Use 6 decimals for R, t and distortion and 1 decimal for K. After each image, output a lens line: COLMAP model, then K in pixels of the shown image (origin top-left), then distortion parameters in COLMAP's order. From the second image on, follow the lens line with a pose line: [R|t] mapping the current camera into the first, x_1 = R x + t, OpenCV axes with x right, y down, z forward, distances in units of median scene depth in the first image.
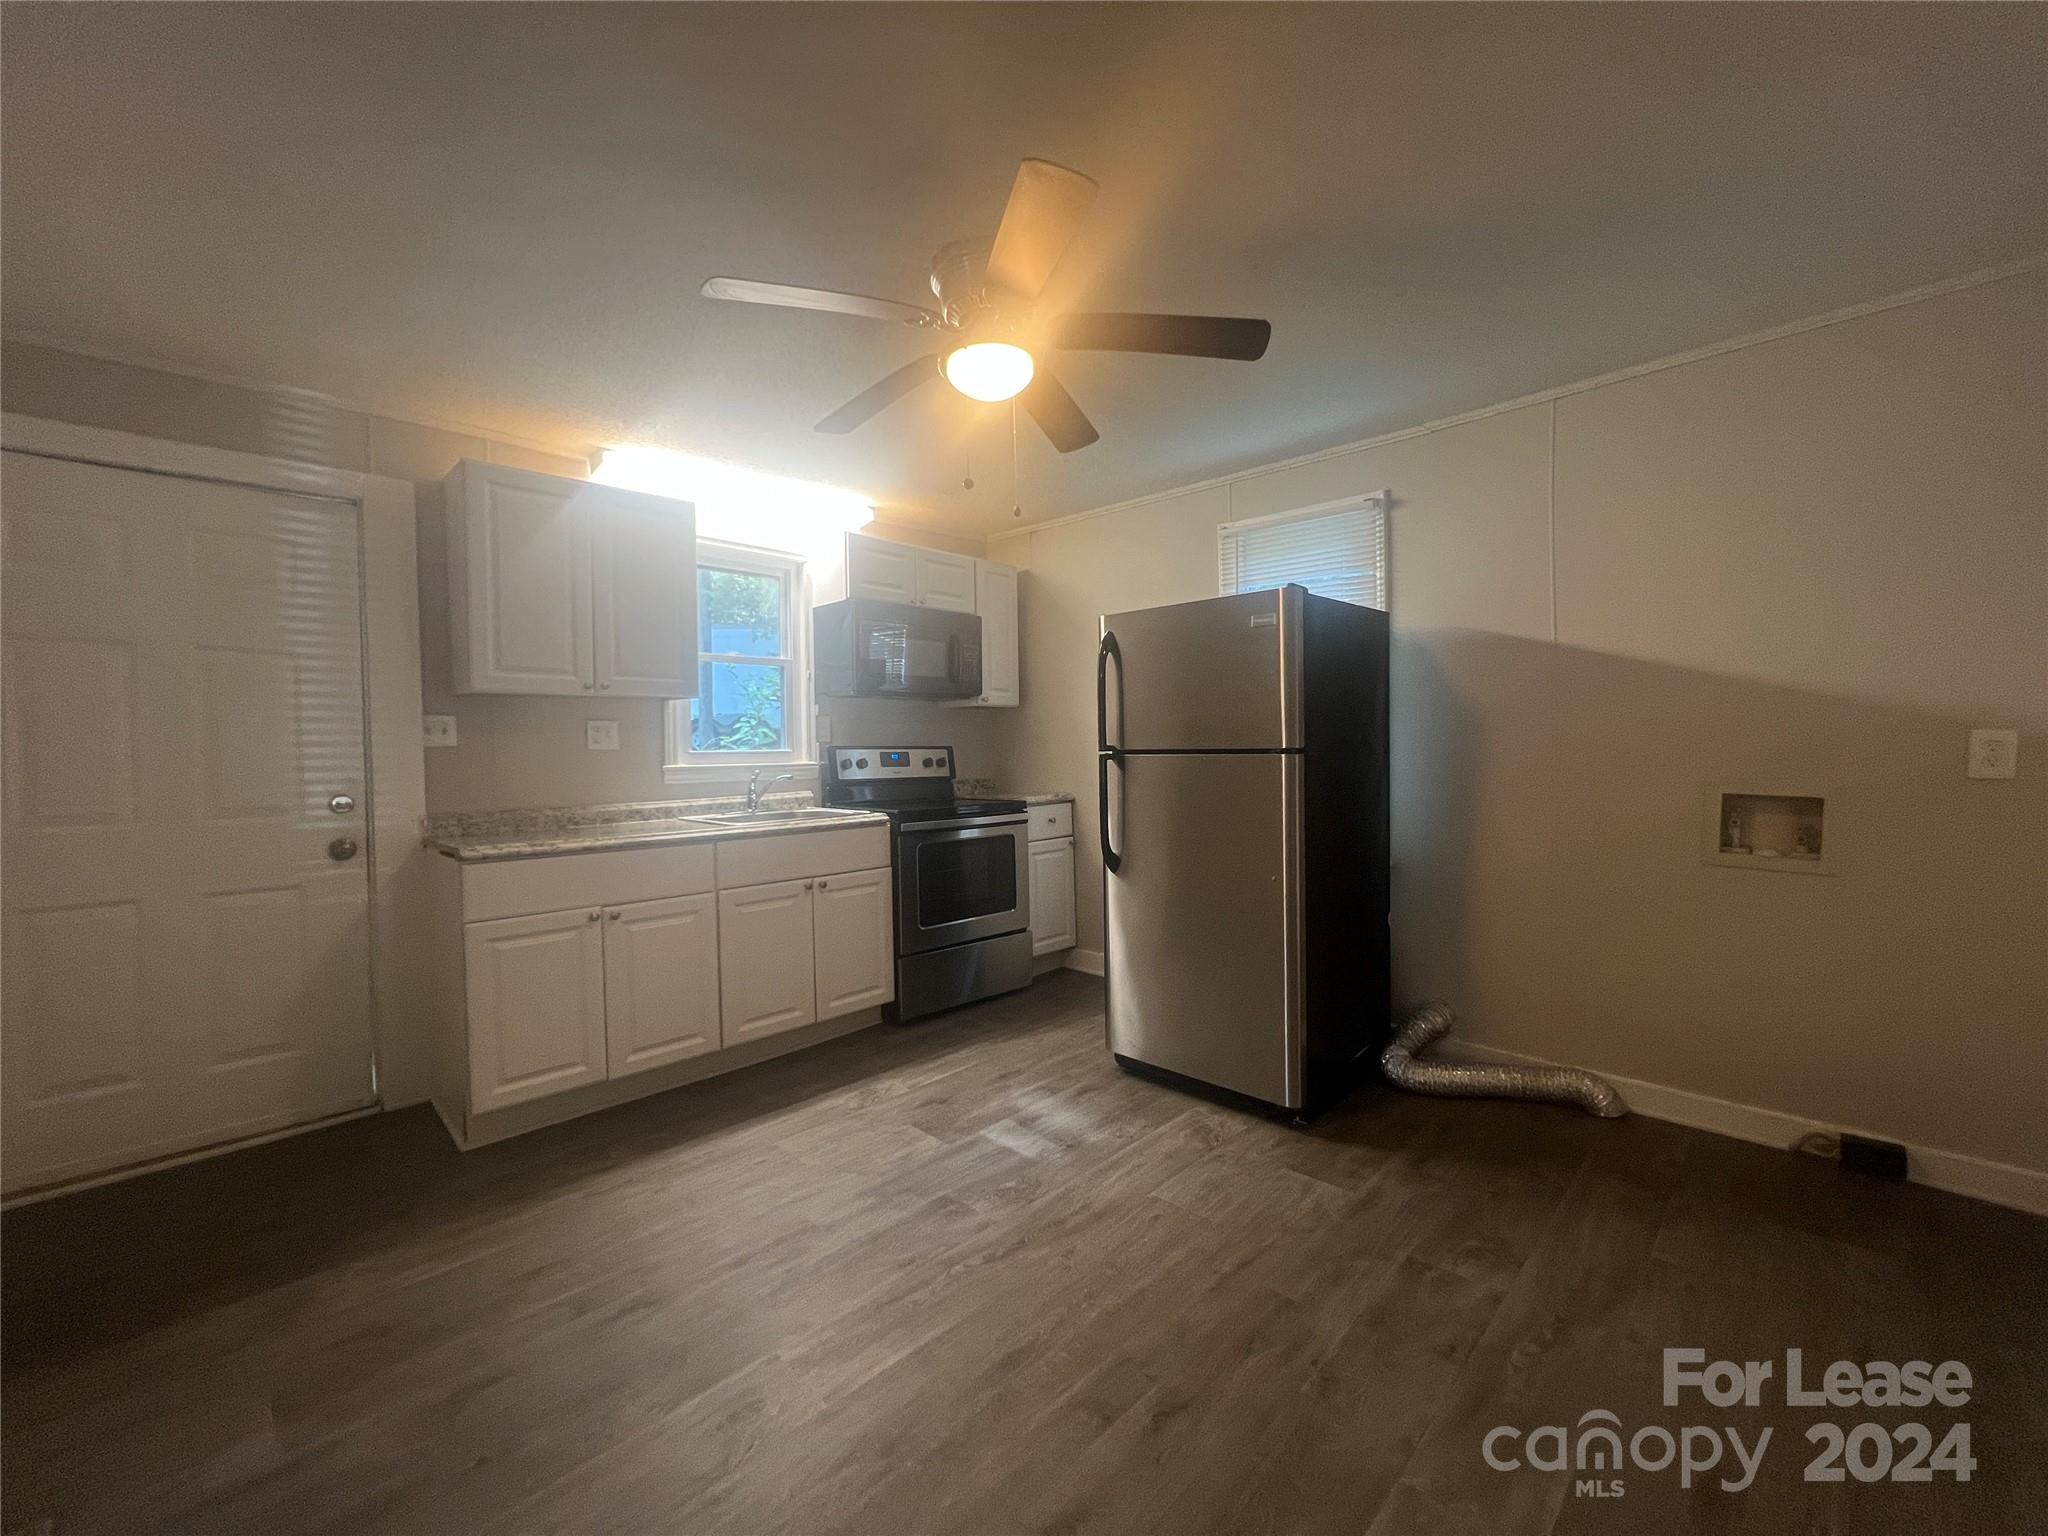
lens RADIAL K [[815.1, 0, 1024.0], [0, 815.1, 768.0], [0, 0, 1]] dist [0.011466, -0.000051]
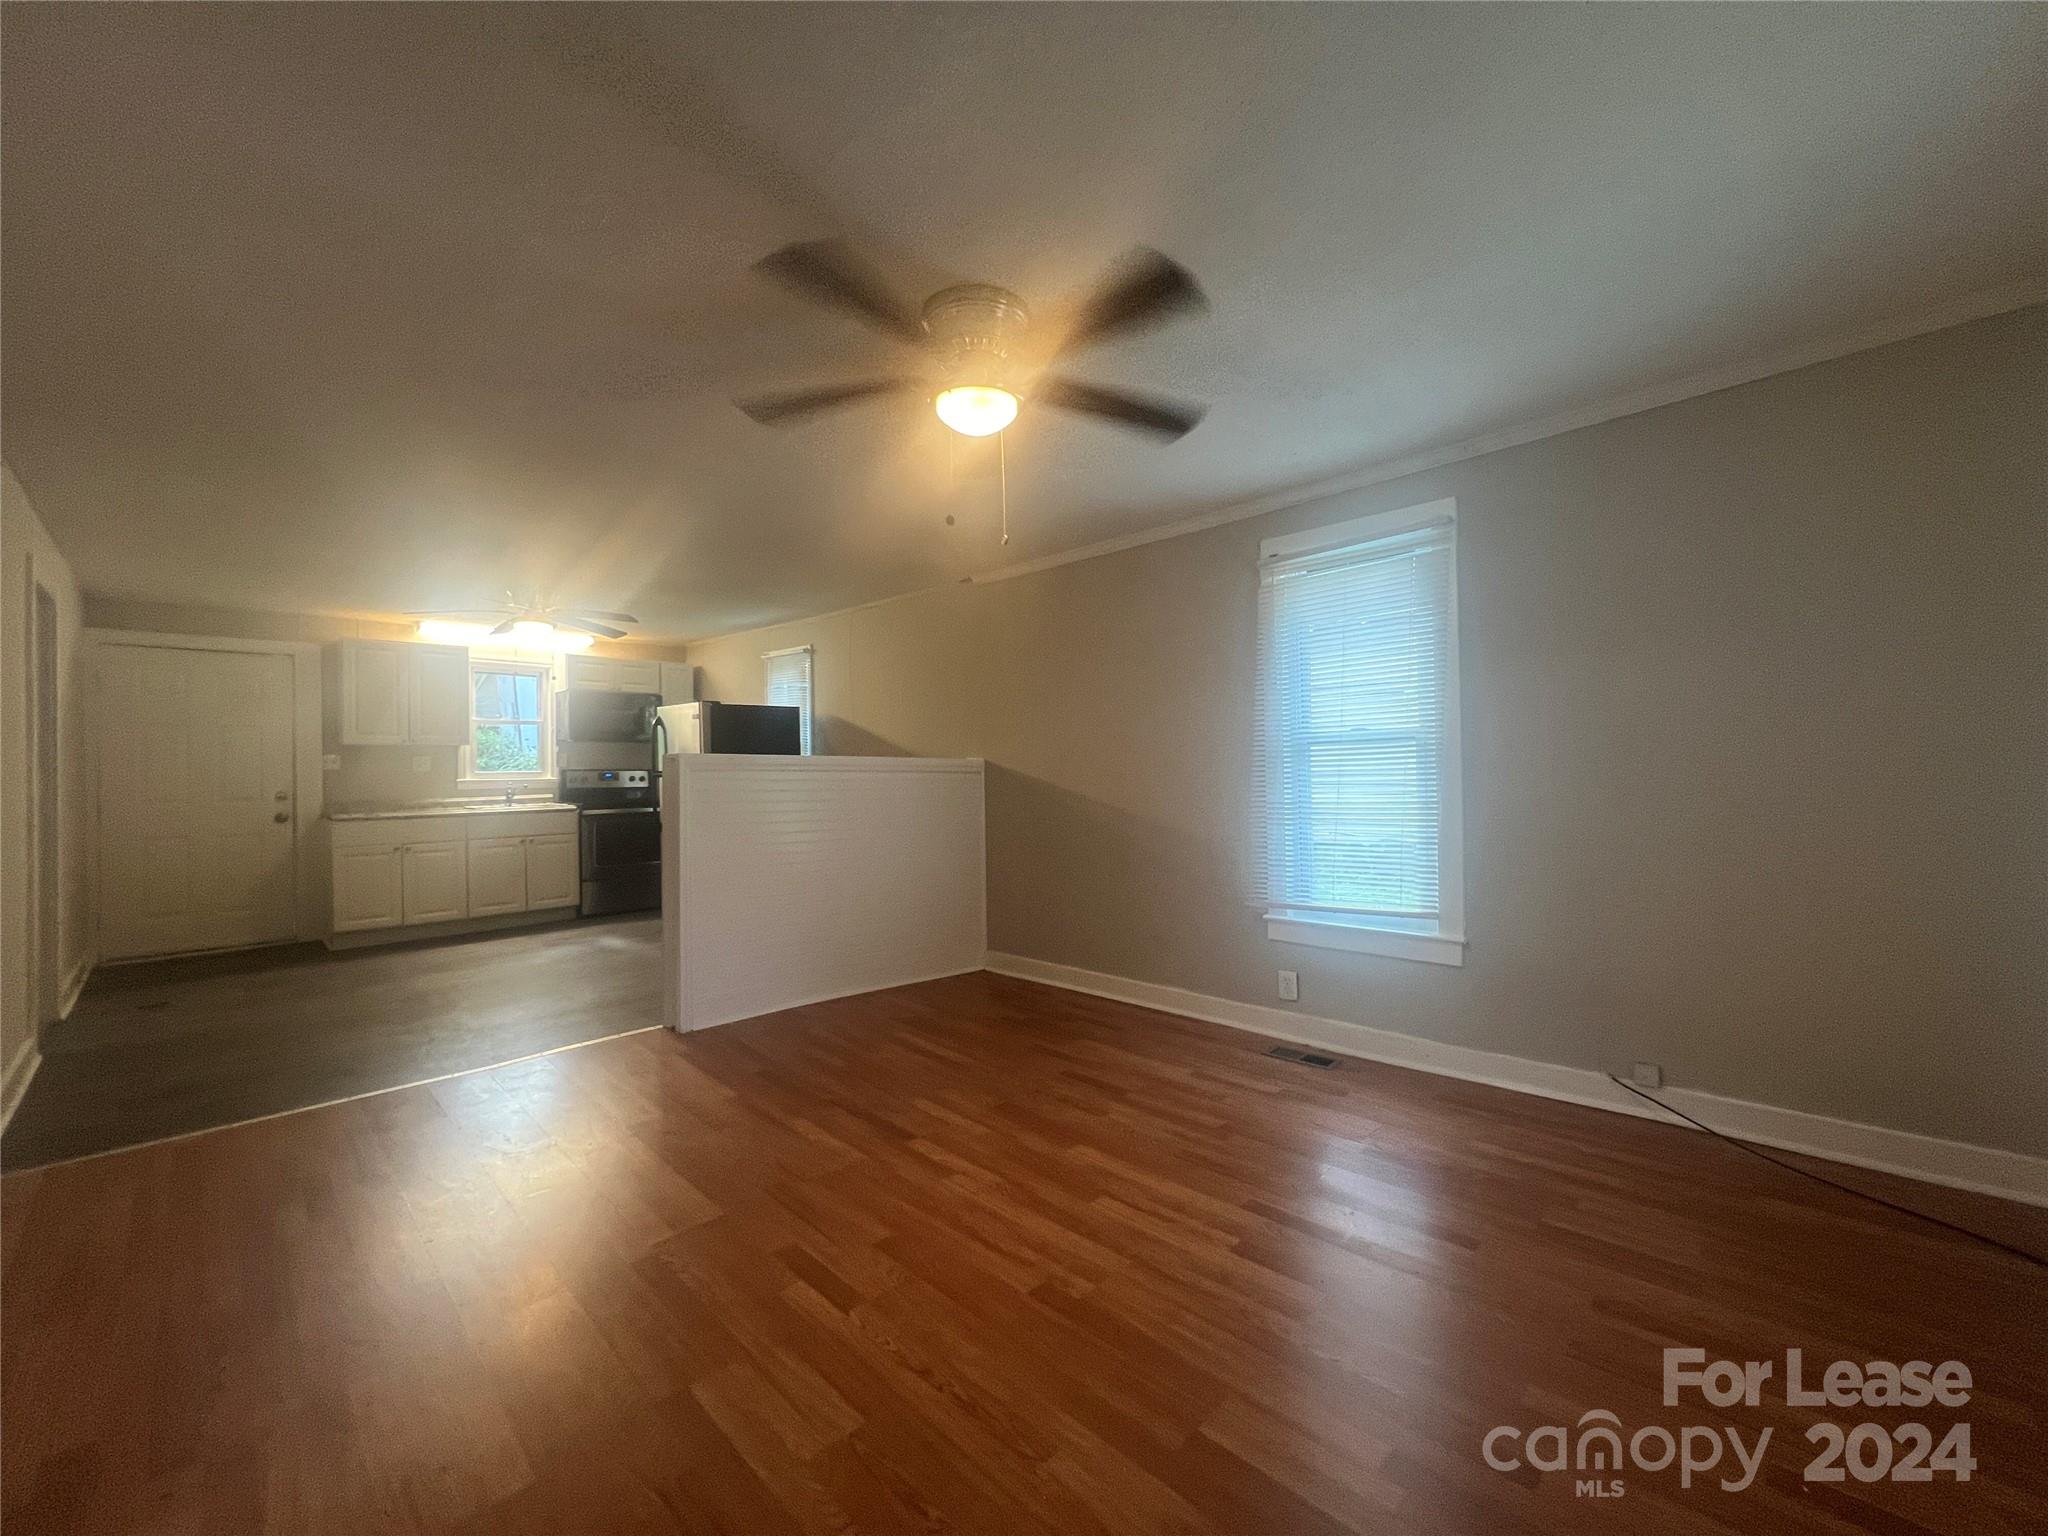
lens RADIAL K [[815.1, 0, 1024.0], [0, 815.1, 768.0], [0, 0, 1]] dist [0.011466, -0.000051]
pose [[0.999952, 0.003463, 0.009169, 0.878473], [-0.003251, 0.999729, -0.023072, 0.010130], [-0.009247, 0.023041, 0.999692, -0.940513]]
